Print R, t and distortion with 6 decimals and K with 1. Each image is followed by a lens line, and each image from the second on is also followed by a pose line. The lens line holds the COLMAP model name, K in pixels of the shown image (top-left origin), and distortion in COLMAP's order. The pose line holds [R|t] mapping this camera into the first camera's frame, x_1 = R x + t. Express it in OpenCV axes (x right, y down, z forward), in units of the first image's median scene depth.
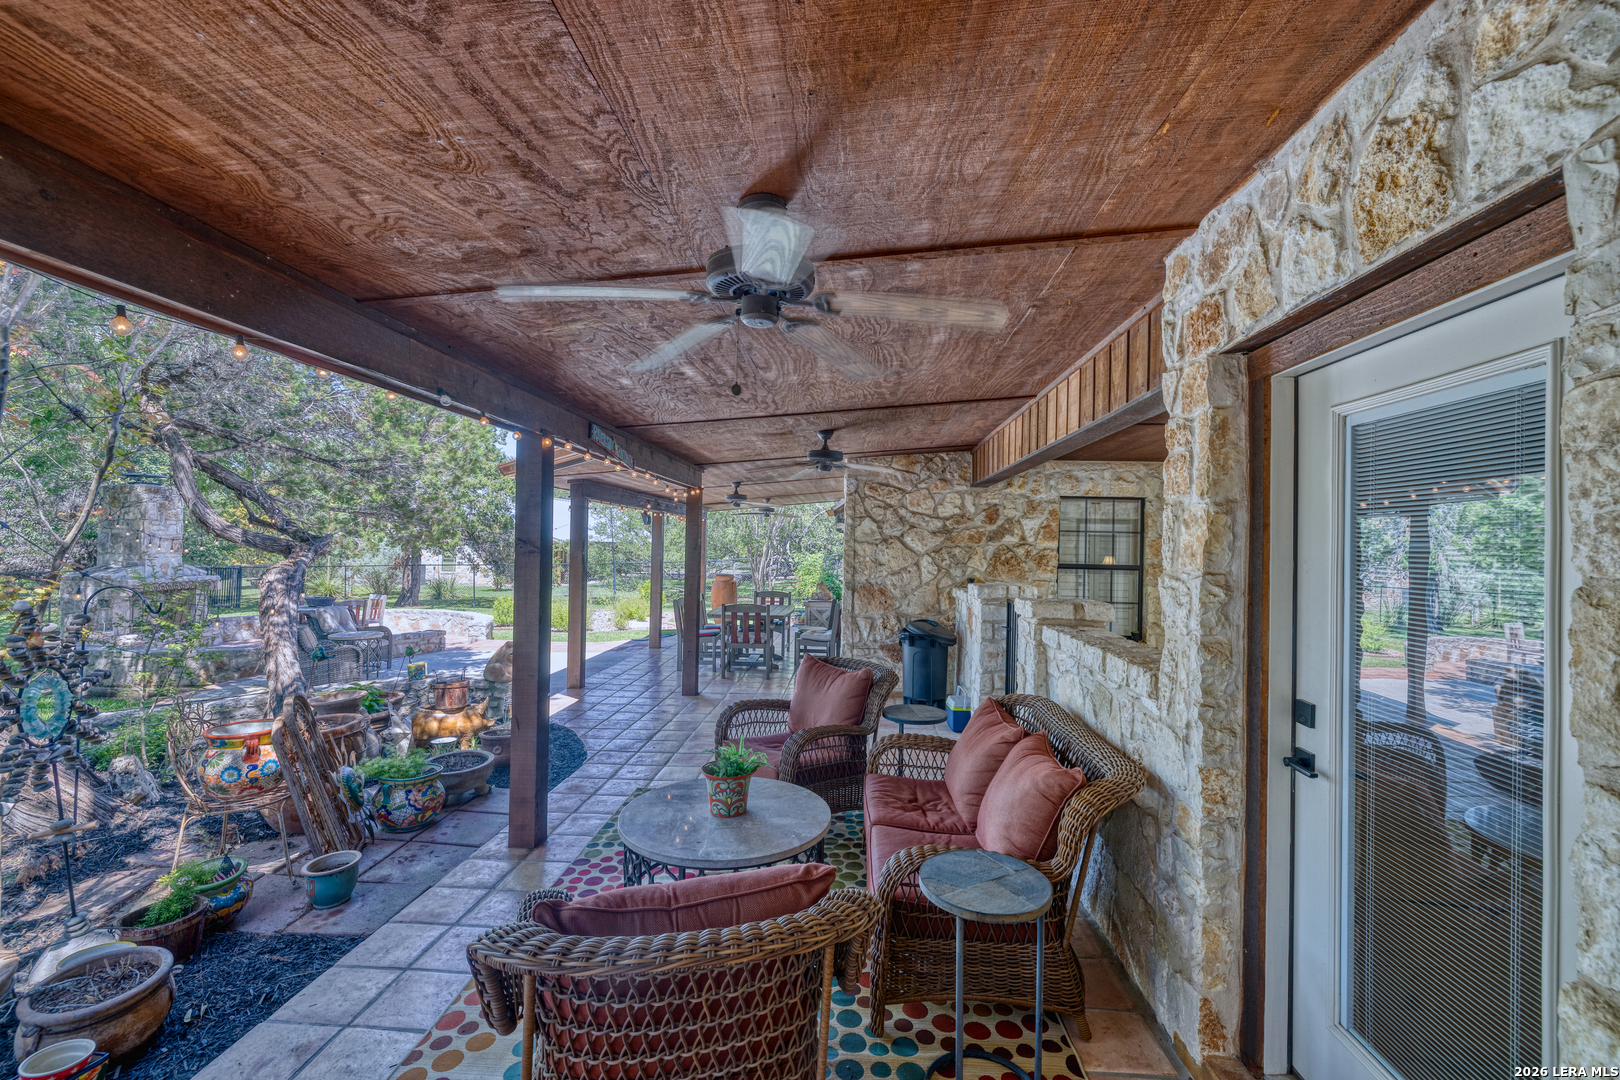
lens RADIAL K [[687.6, 0, 810.0], [0, 687.6, 540.0], [0, 0, 1]] dist [0.000206, 0.000229]
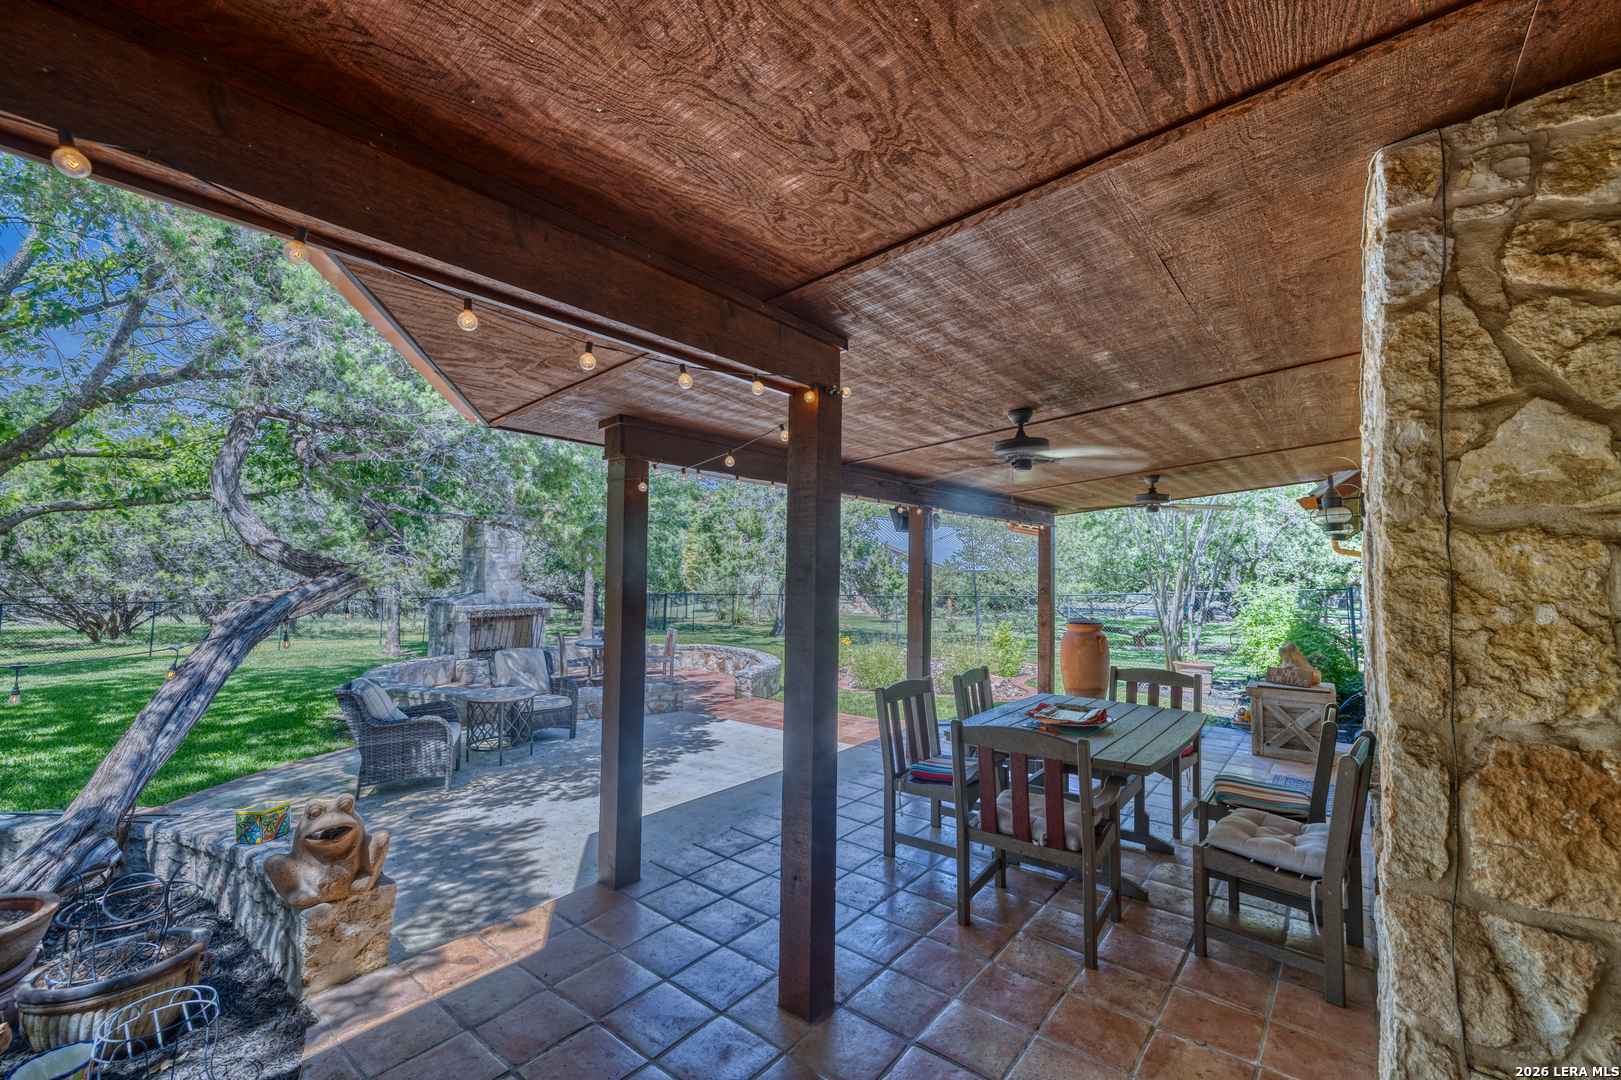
lens RADIAL K [[688.1, 0, 810.5], [0, 688.1, 540.0], [0, 0, 1]] dist [0.000206, 0.000229]
pose [[0.825622, -0.030103, -0.563421, 0.022820], [0.004965, 0.998925, -0.046095, 0.014391], [0.564202, 0.035260, 0.824883, 0.718192]]
